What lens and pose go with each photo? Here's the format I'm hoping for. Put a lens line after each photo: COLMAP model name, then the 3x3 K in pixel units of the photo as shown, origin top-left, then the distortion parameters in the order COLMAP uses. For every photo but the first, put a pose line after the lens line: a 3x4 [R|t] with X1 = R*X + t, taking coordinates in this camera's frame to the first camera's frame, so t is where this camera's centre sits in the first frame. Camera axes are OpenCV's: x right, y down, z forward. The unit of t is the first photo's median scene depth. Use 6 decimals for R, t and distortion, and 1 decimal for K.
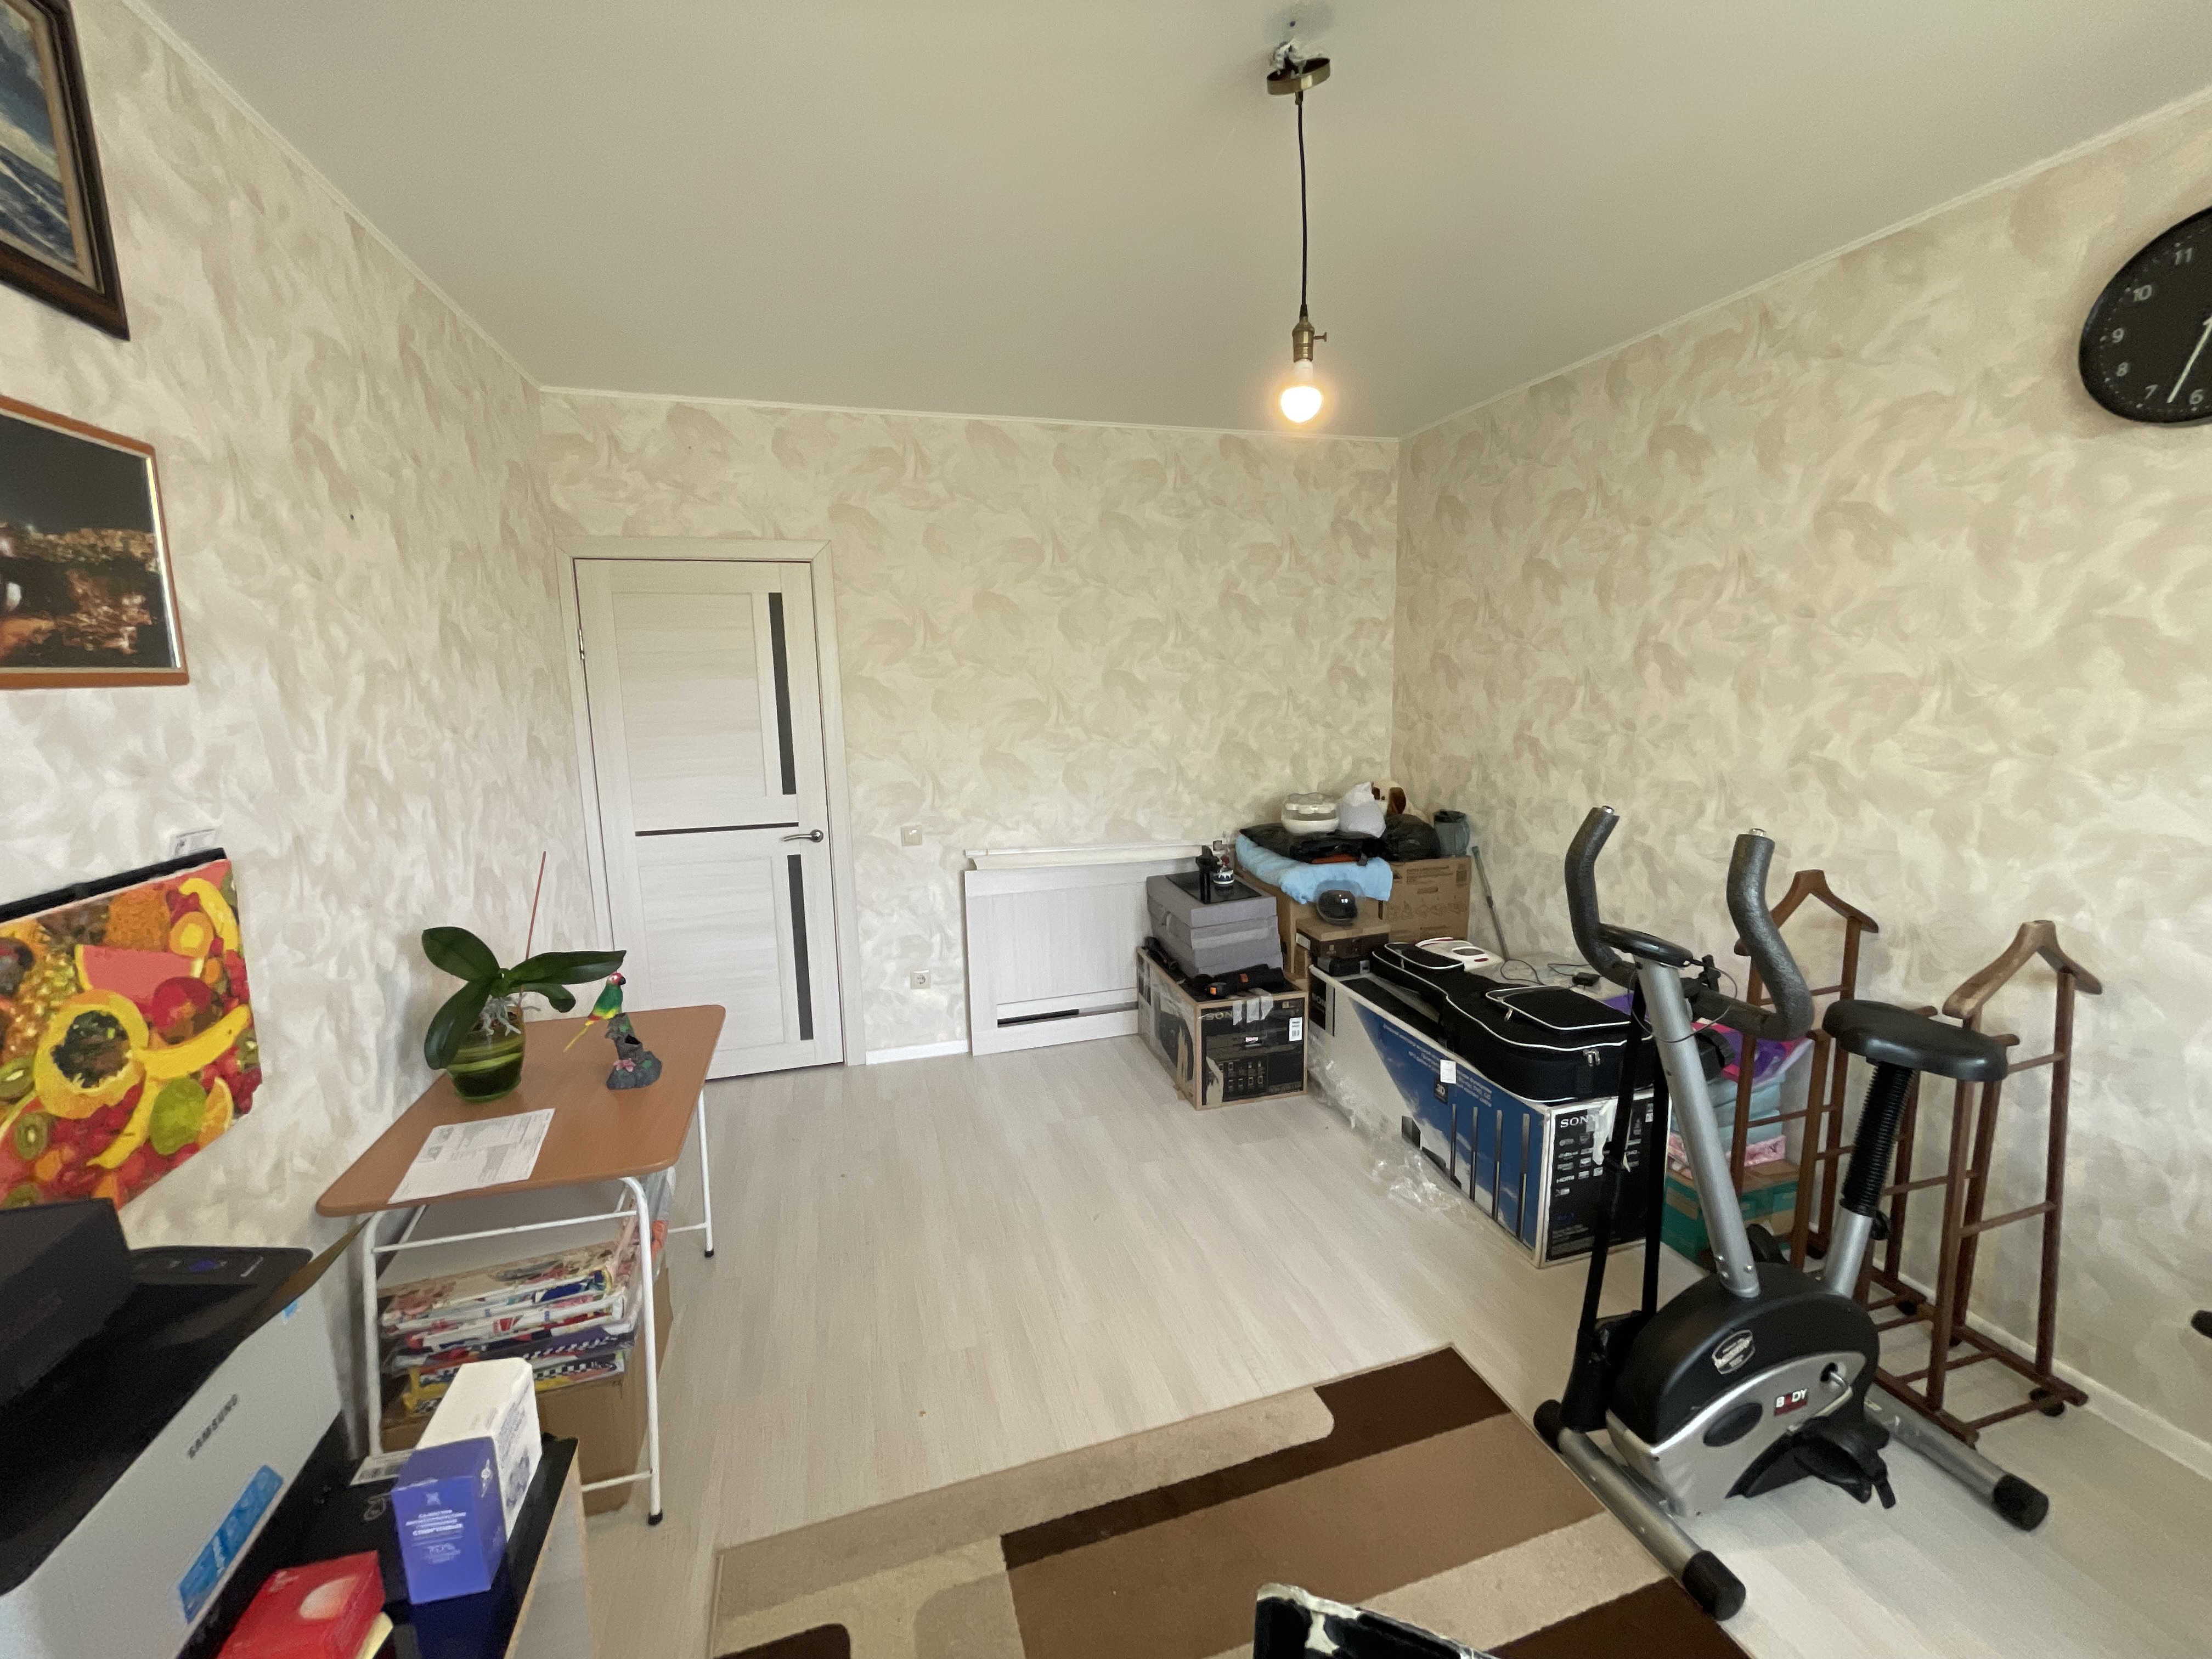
lens RADIAL K [[905.1, 0, 1107.5], [0, 905.1, 812.7], [0, 0, 1]] dist [-0.000193, 0.000102]
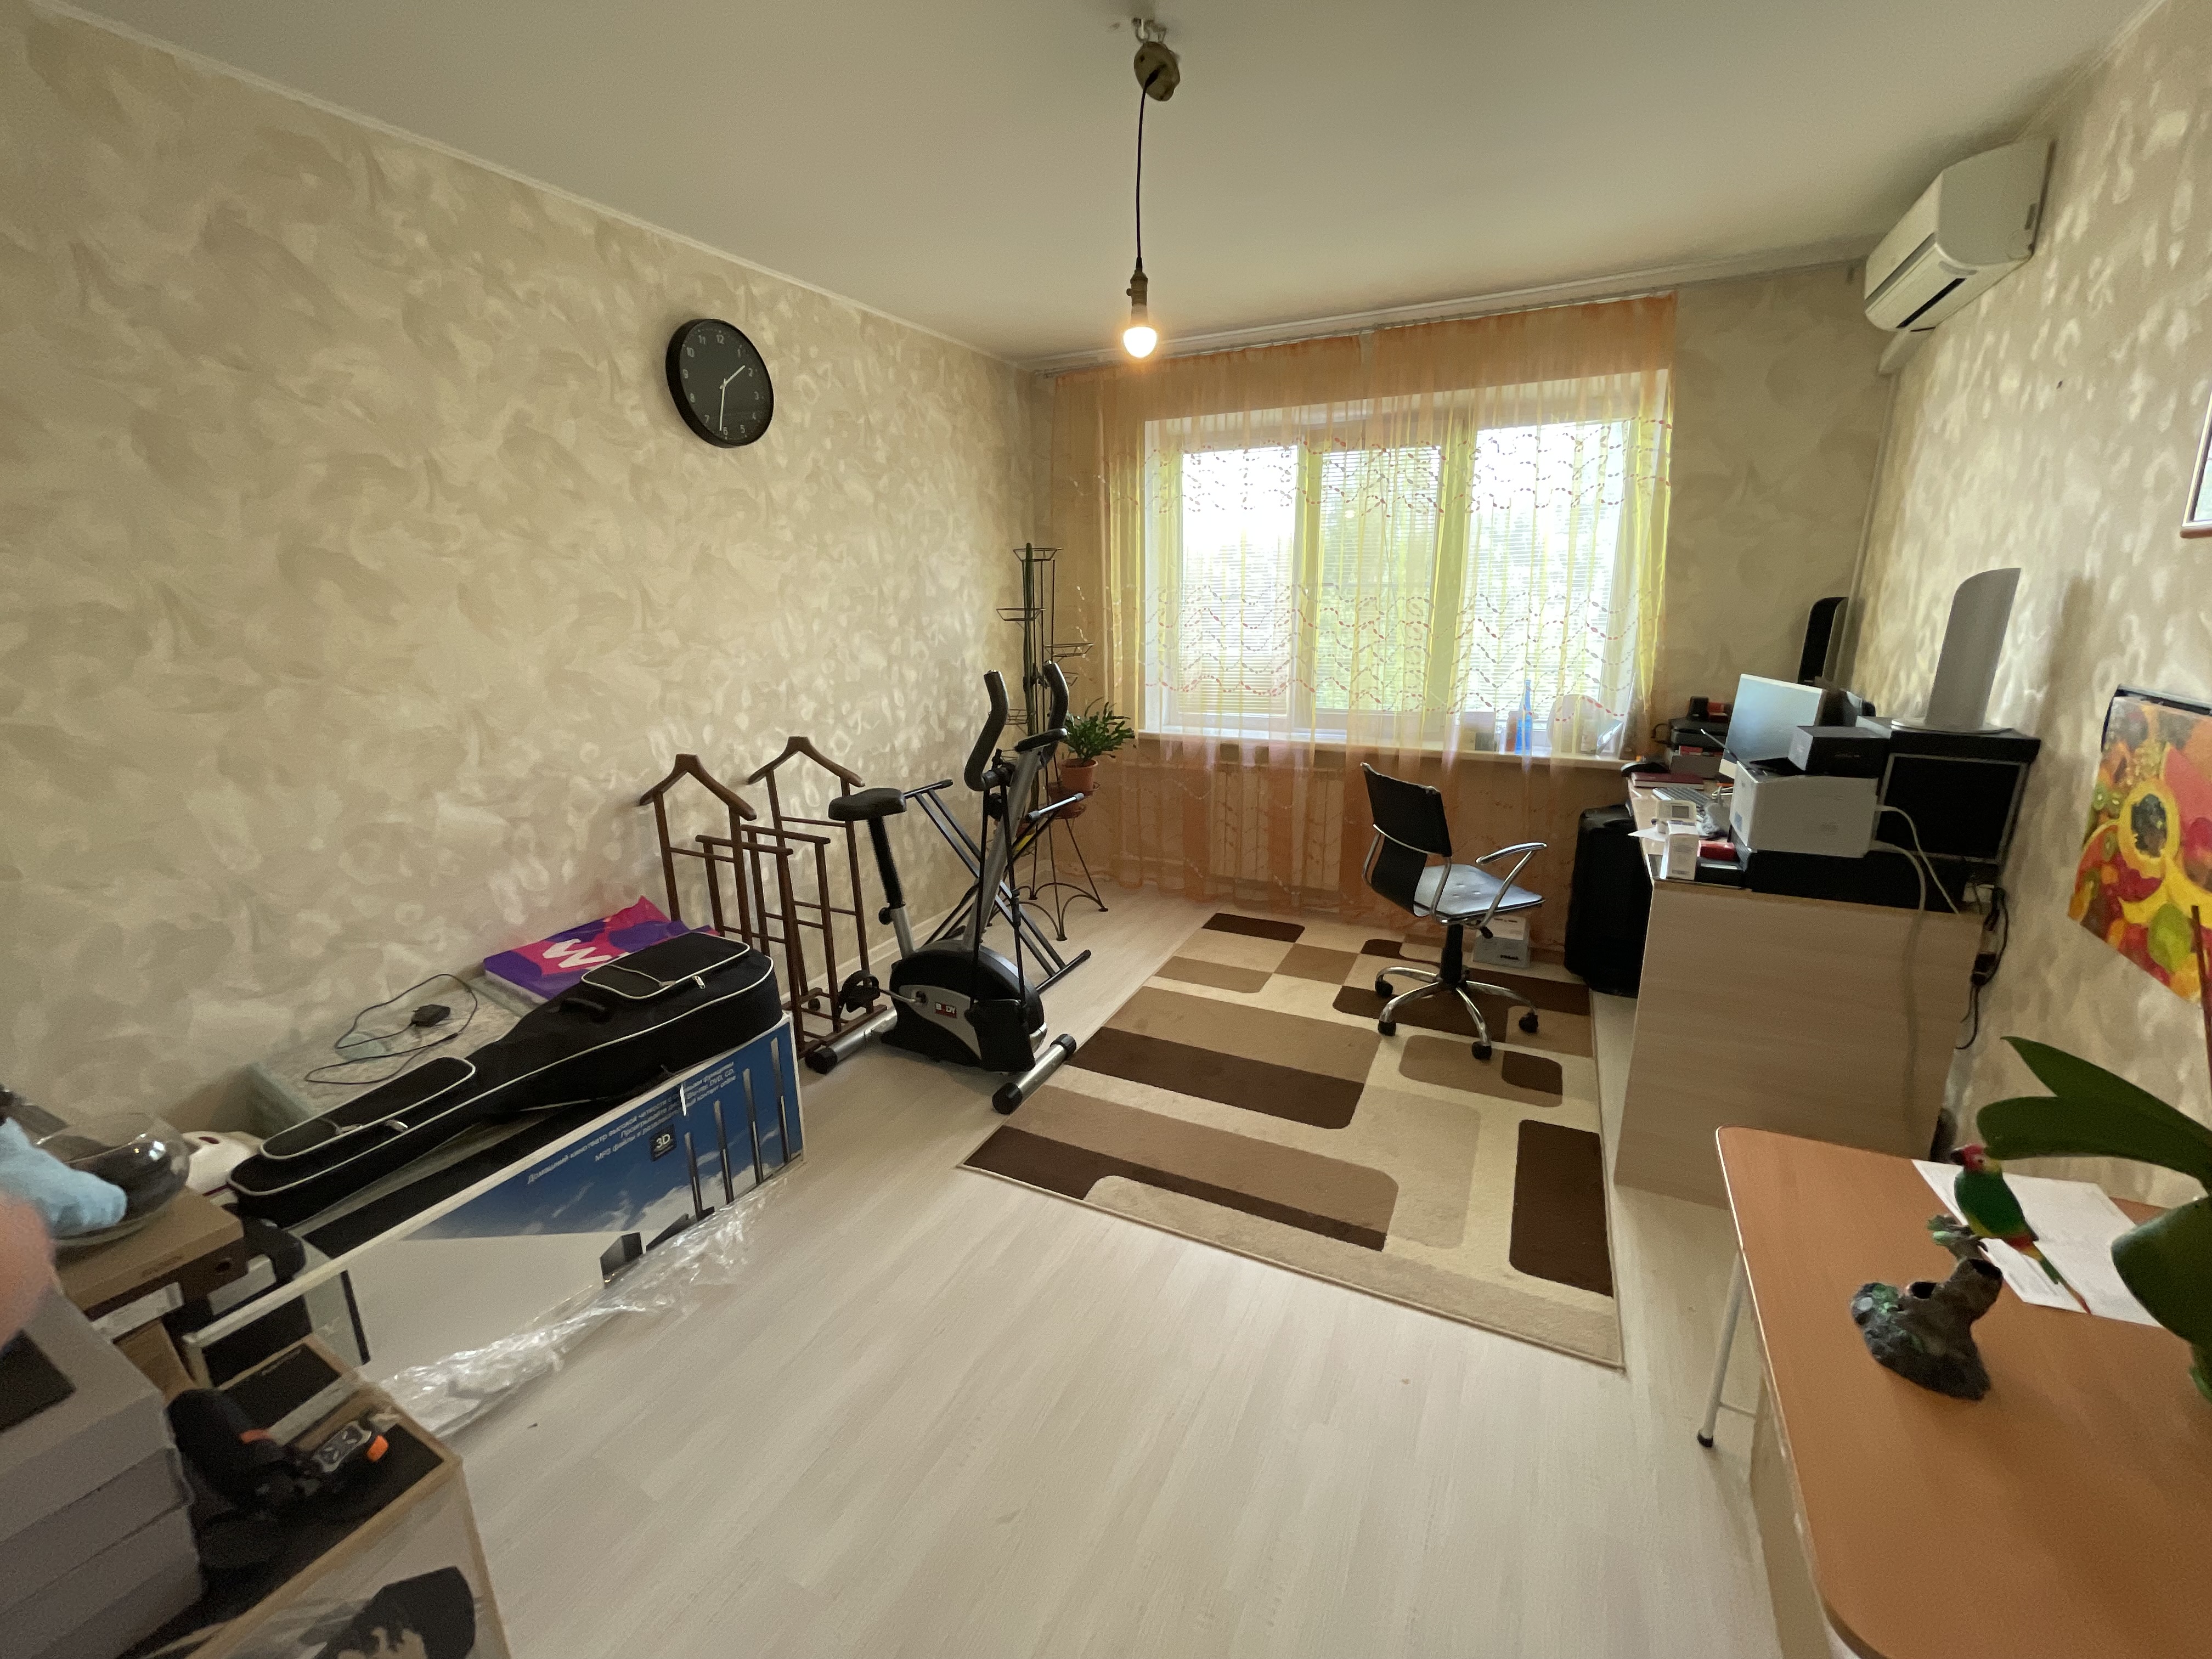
lens RADIAL K [[895.9, 0, 1104.3], [0, 895.9, 820.0], [0, 0, 1]] dist [-0.011787, 0.003876]
pose [[-0.723163, -0.141757, 0.675973, -0.579752], [0.131950, 0.932329, 0.336679, -0.234080], [-0.677956, 0.332668, -0.655521, 1.816727]]
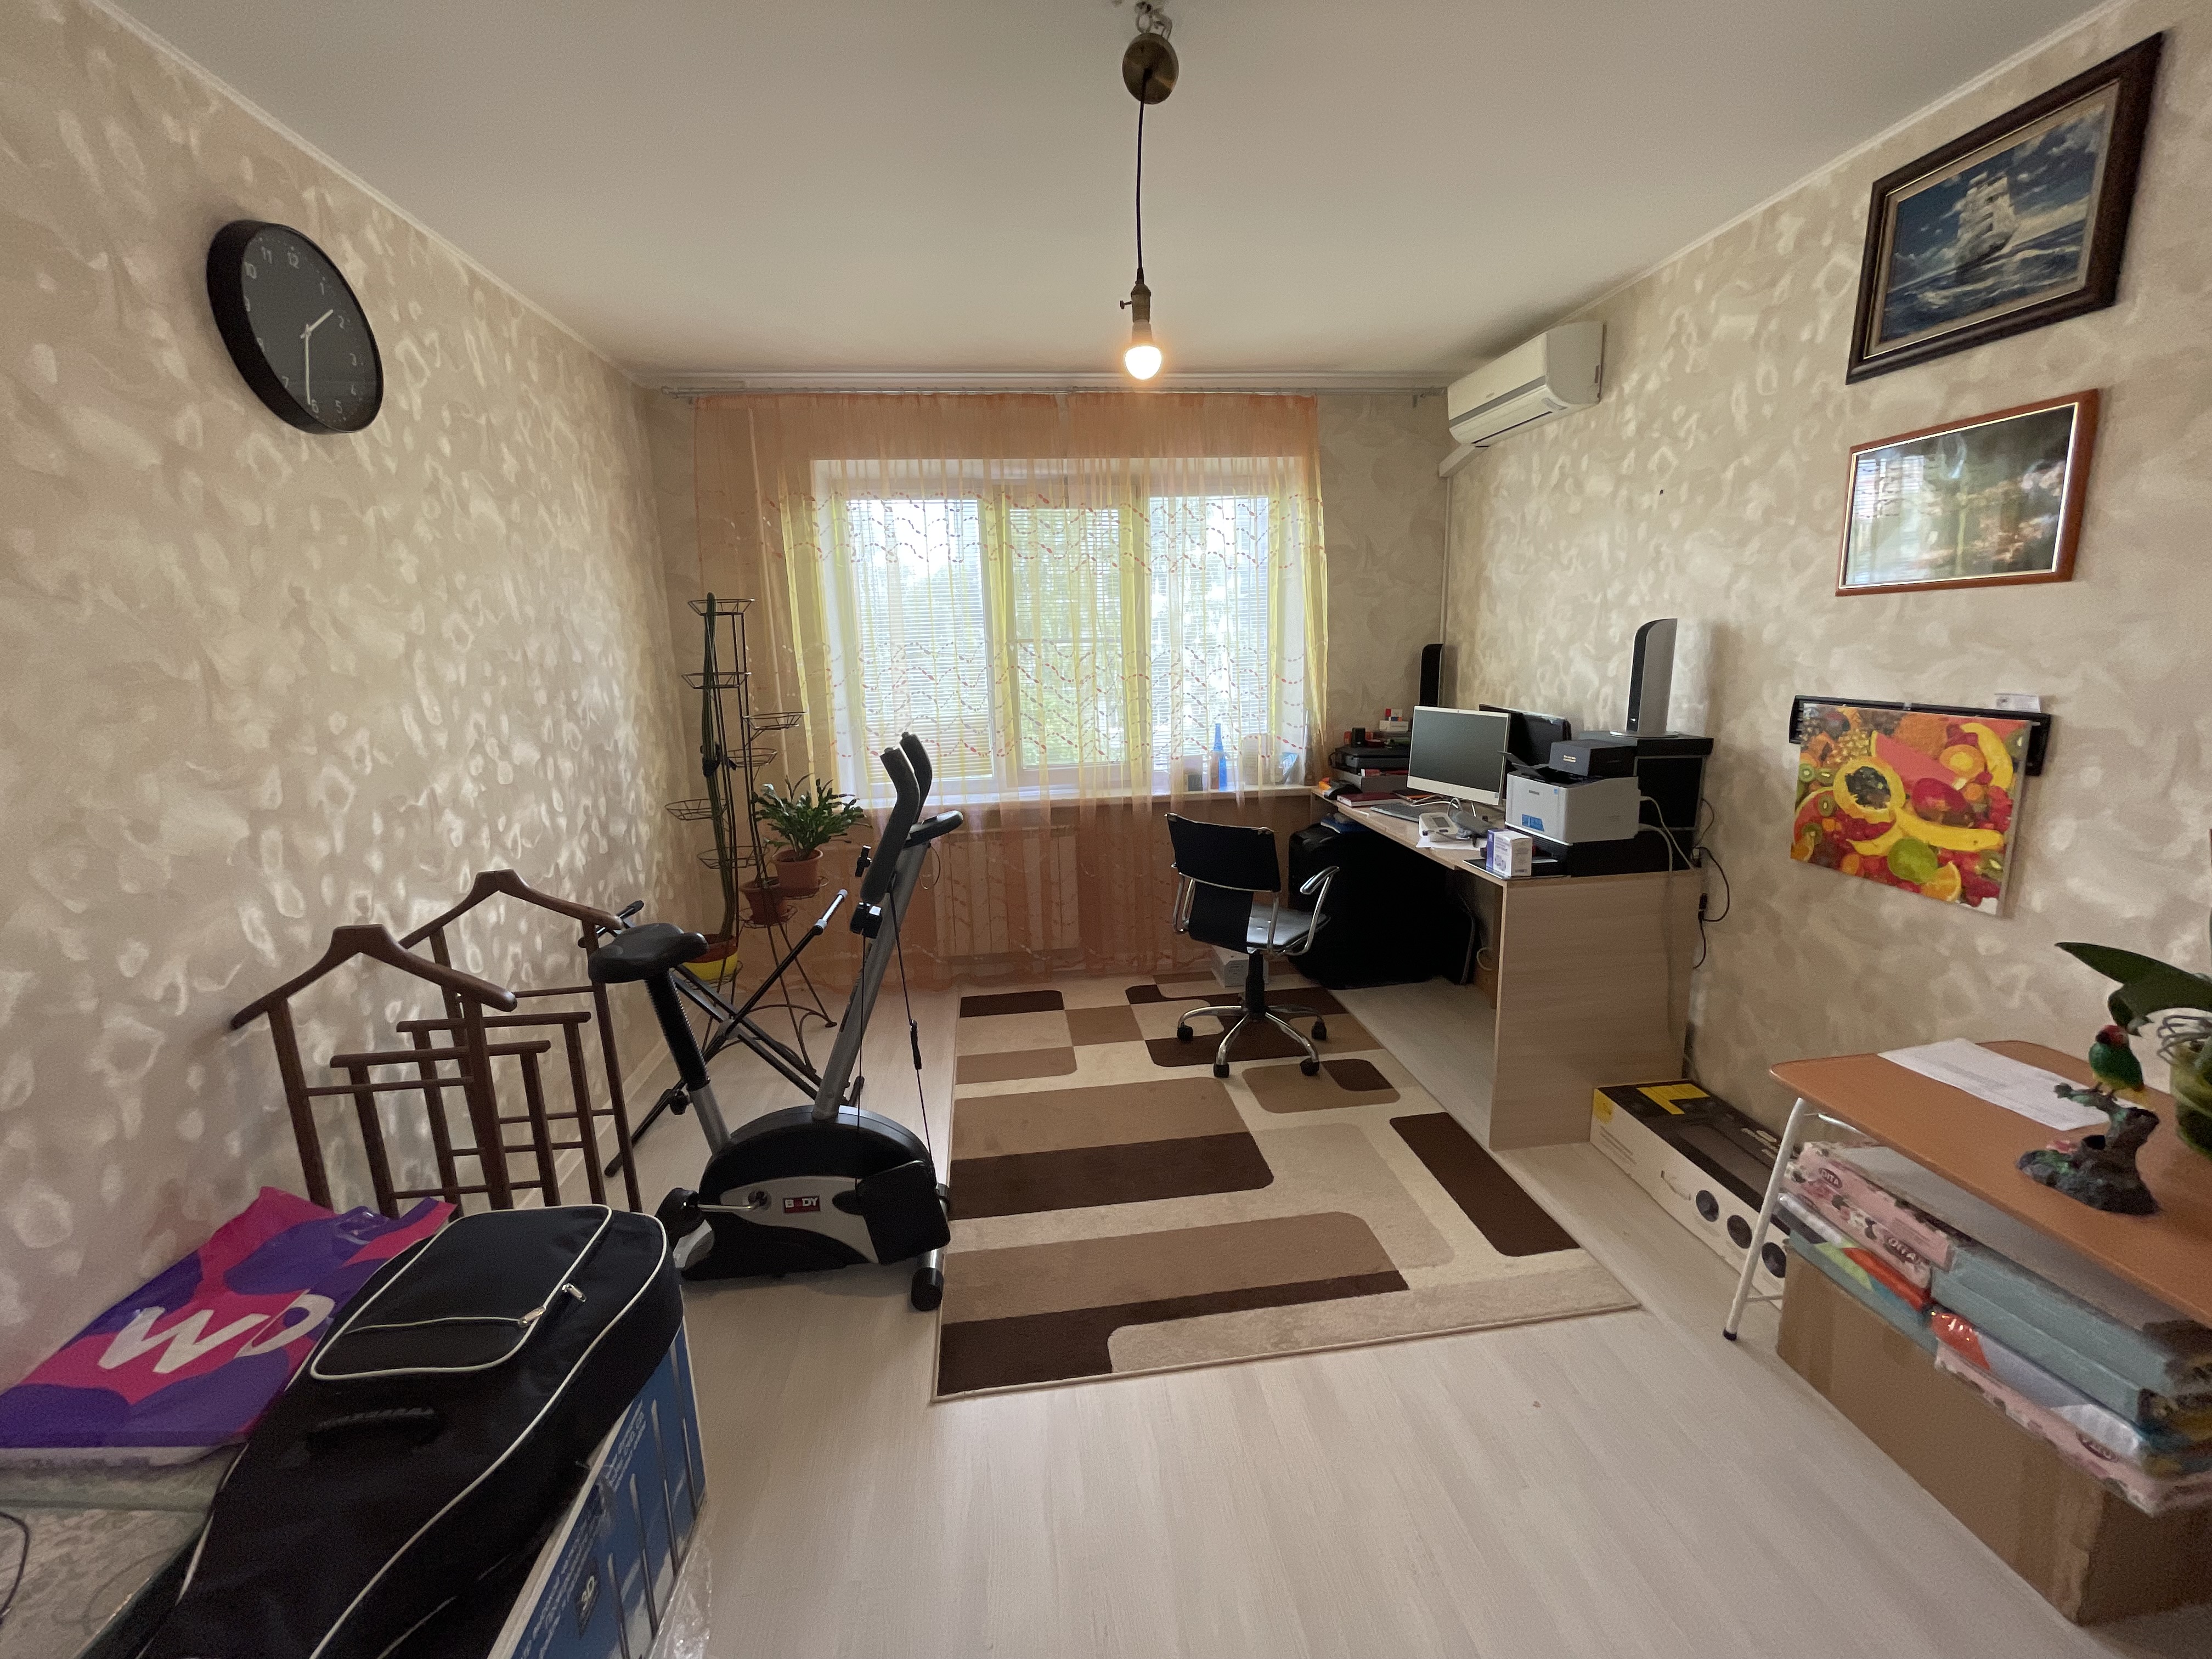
lens RADIAL K [[895.9, 0, 1104.3], [0, 895.9, 820.0], [0, 0, 1]] dist [-0.011787, 0.003876]
pose [[-0.982752, 0.012129, 0.184532, 0.065822], [0.074729, 0.938793, 0.336279, -0.269298], [-0.169158, 0.344269, -0.923507, 1.934461]]
